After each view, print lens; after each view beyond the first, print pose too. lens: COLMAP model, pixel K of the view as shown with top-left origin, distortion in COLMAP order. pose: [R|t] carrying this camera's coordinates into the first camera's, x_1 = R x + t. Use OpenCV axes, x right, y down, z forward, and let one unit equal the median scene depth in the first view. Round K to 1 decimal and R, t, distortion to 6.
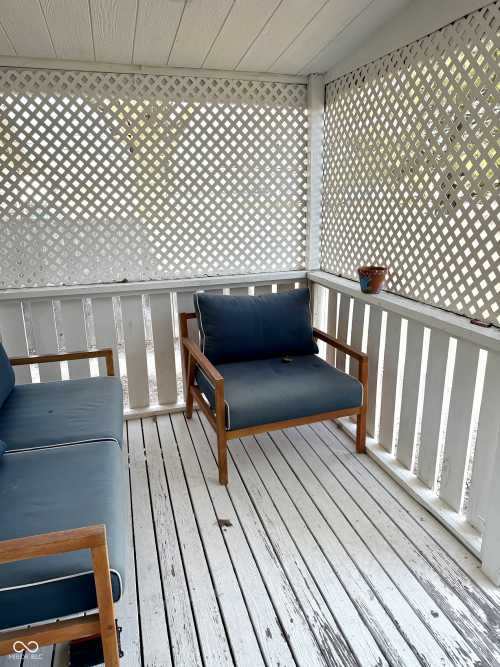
lens RADIAL K [[466.2, 0, 247.2], [0, 466.2, 329.2], [0, 0, 1]] dist [0.052798, -0.003050]
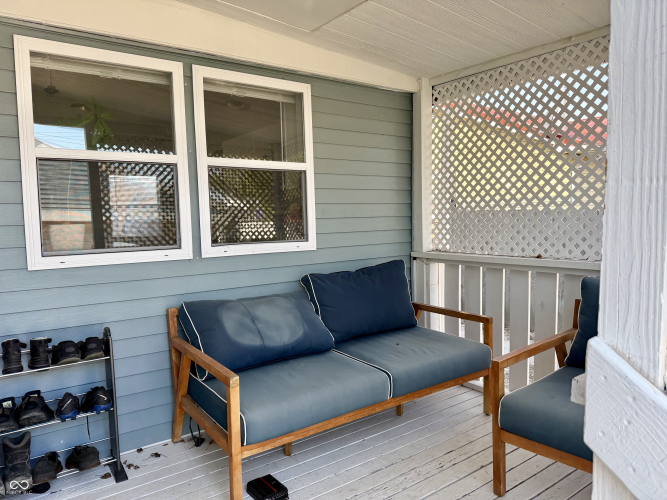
lens RADIAL K [[466.2, 0, 329.3], [0, 466.2, 250.6], [0, 0, 1]] dist [0.052798, -0.003050]
pose [[0.353063, 0.100259, -0.930212, 0.578959], [-0.226247, 0.973883, 0.019094, -0.042982], [0.907832, 0.203717, 0.366526, 0.308612]]
